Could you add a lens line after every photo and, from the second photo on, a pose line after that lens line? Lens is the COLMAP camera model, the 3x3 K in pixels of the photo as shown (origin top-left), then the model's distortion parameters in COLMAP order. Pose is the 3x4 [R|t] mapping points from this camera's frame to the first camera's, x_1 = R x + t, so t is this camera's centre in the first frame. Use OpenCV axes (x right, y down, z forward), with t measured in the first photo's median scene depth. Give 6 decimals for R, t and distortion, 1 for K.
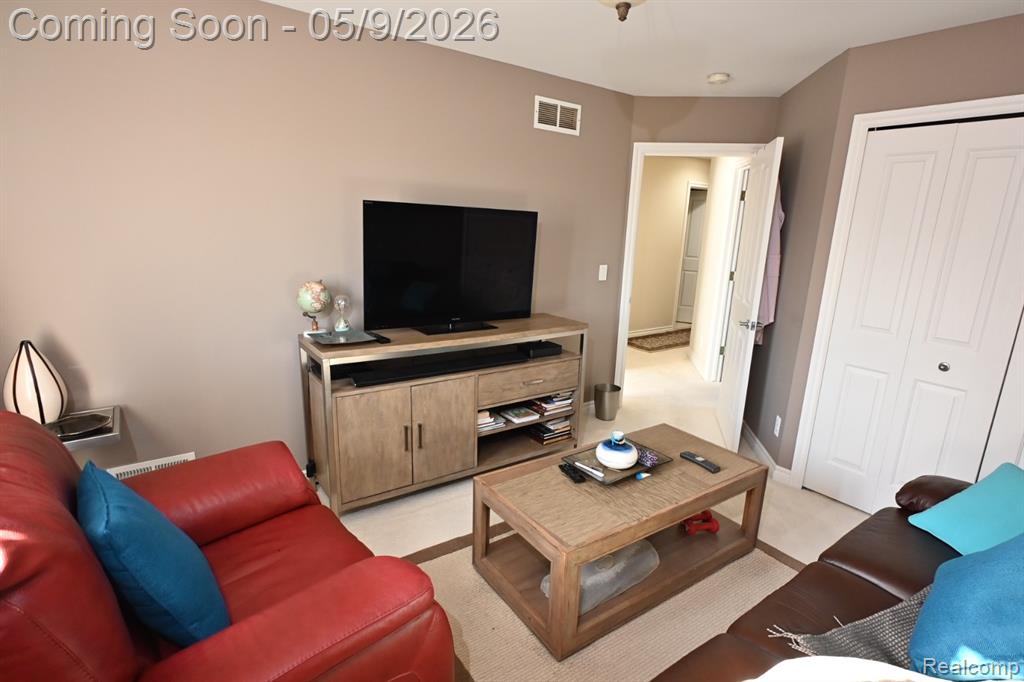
lens RADIAL K [[517.0, 0, 512.6], [0, 517.0, 343.7], [0, 0, 1]] dist [0.000185, -0.000407]
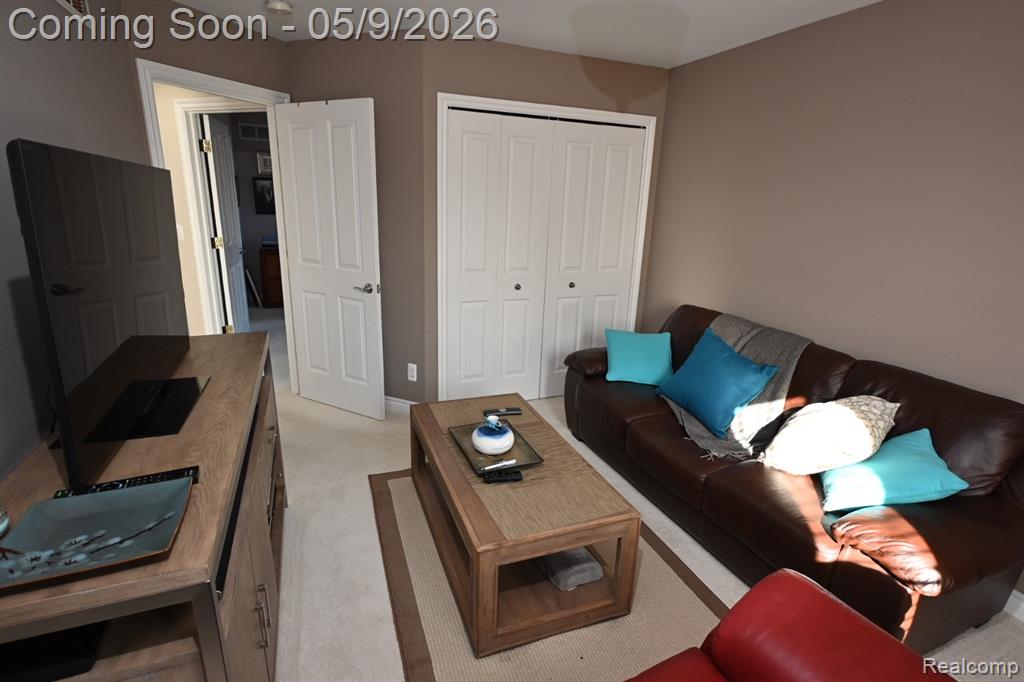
lens RADIAL K [[517.0, 0, 512.6], [0, 517.0, 343.7], [0, 0, 1]] dist [0.000185, -0.000407]
pose [[0.234338, -0.296081, 0.925971, -0.550994], [0.198656, 0.946978, 0.252524, -0.167222], [-0.951642, 0.124773, 0.280731, 0.585665]]
